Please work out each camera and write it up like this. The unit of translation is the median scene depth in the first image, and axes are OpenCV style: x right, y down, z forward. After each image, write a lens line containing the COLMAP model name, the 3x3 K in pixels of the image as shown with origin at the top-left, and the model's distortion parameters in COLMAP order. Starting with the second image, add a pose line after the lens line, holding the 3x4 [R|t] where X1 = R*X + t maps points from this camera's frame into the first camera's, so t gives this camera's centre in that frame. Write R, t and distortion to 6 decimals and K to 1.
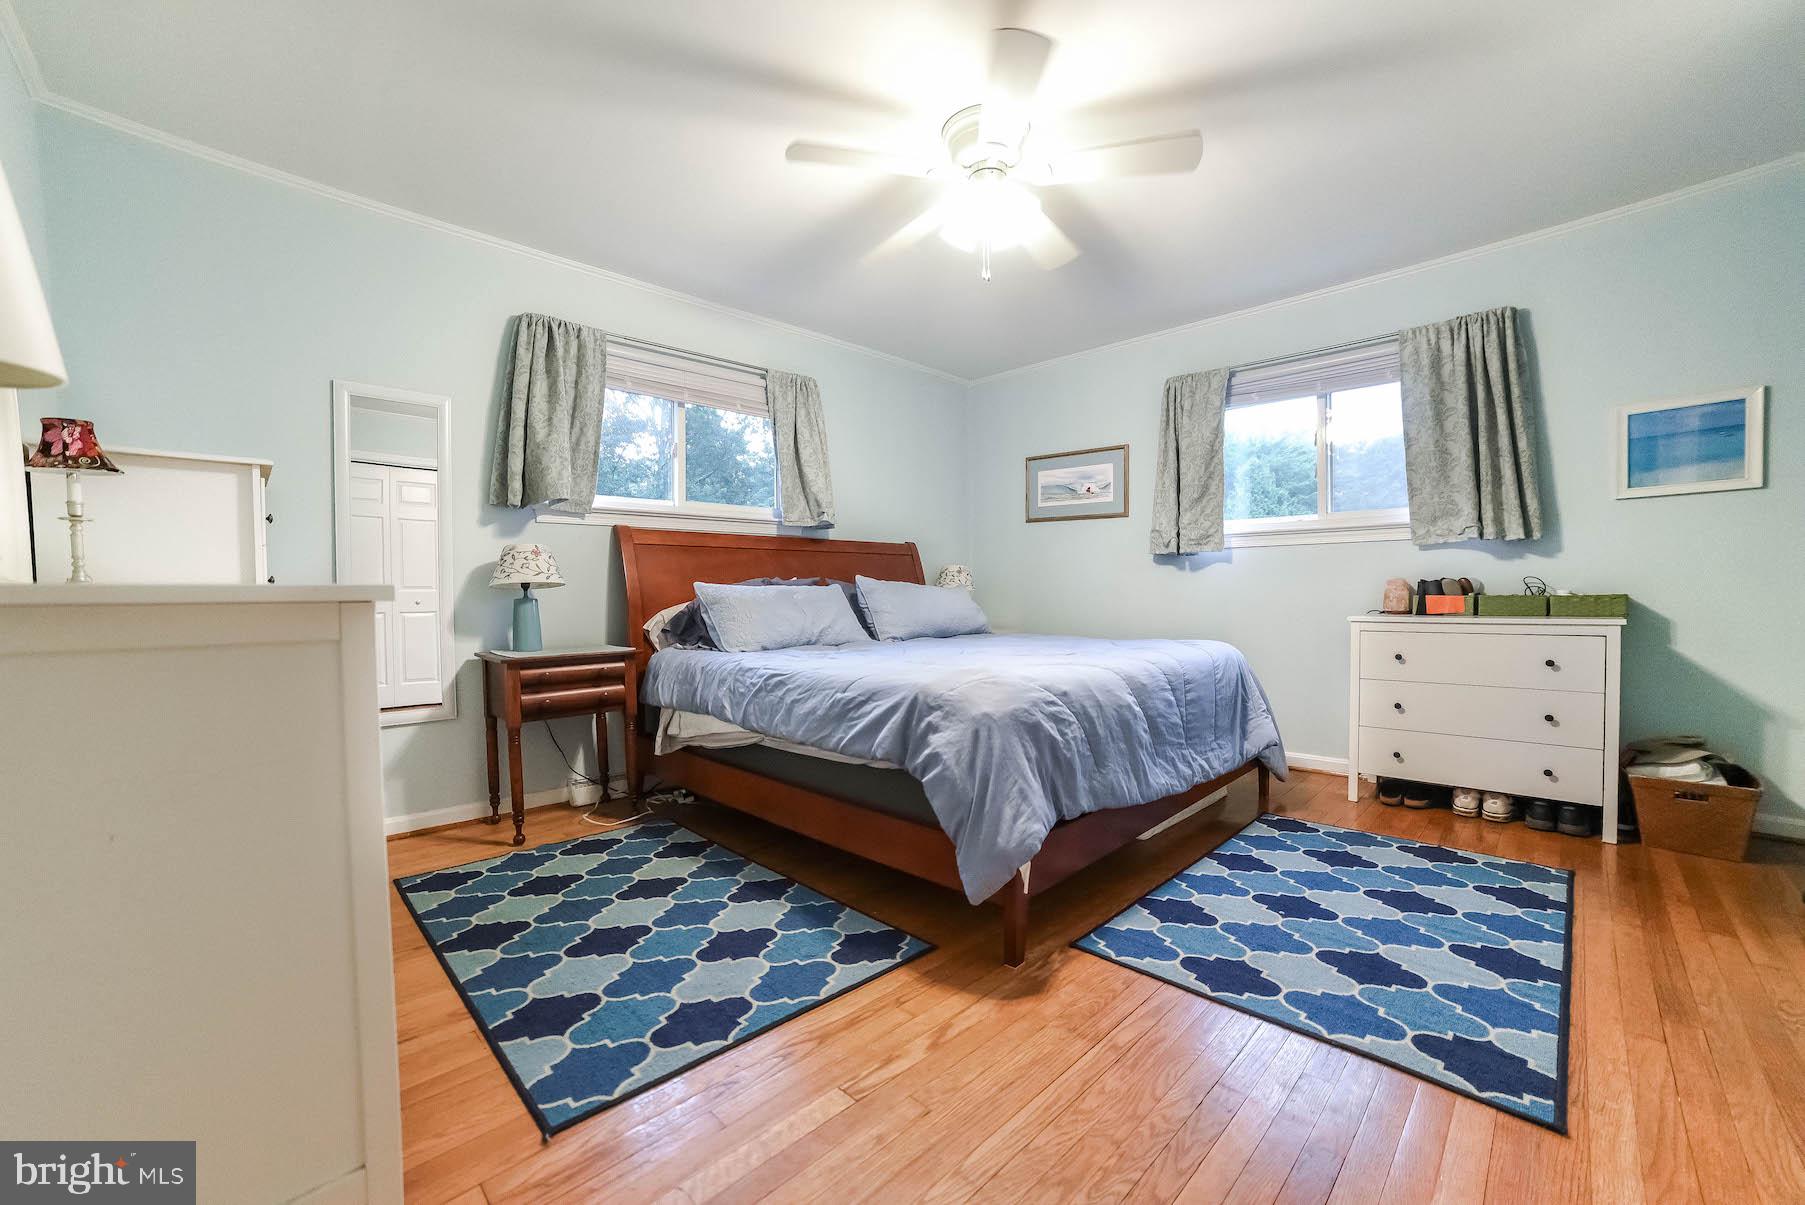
lens RADIAL K [[736.9, 0, 889.8], [0, 736.9, 612.4], [0, 0, 1]] dist [-0.100947, 0.034893]
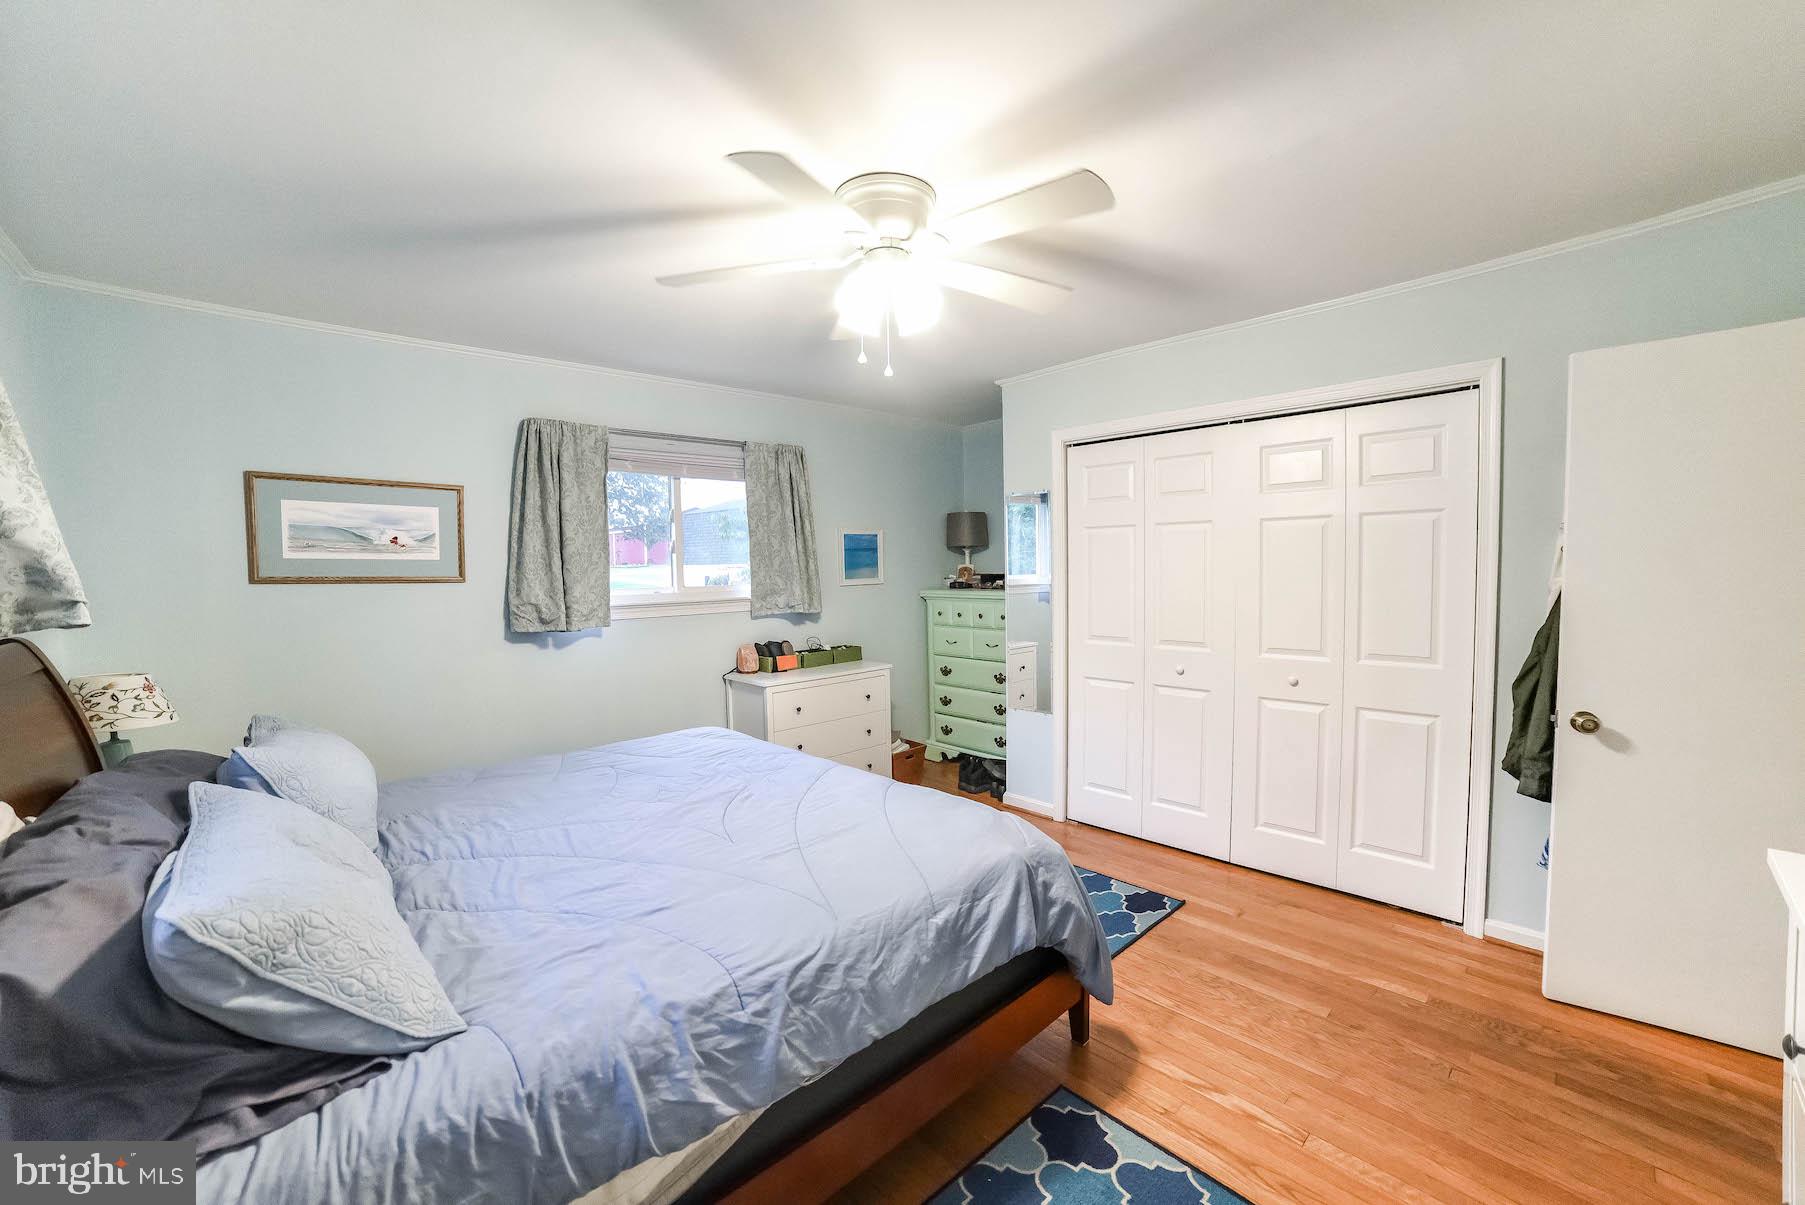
lens RADIAL K [[736.9, 0, 889.8], [0, 736.9, 612.4], [0, 0, 1]] dist [-0.100947, 0.034893]
pose [[0.000733, -0.058251, 0.998302, -0.576127], [0.041160, 0.997458, 0.058171, -0.175446], [-0.999152, 0.041047, 0.003128, 0.783957]]
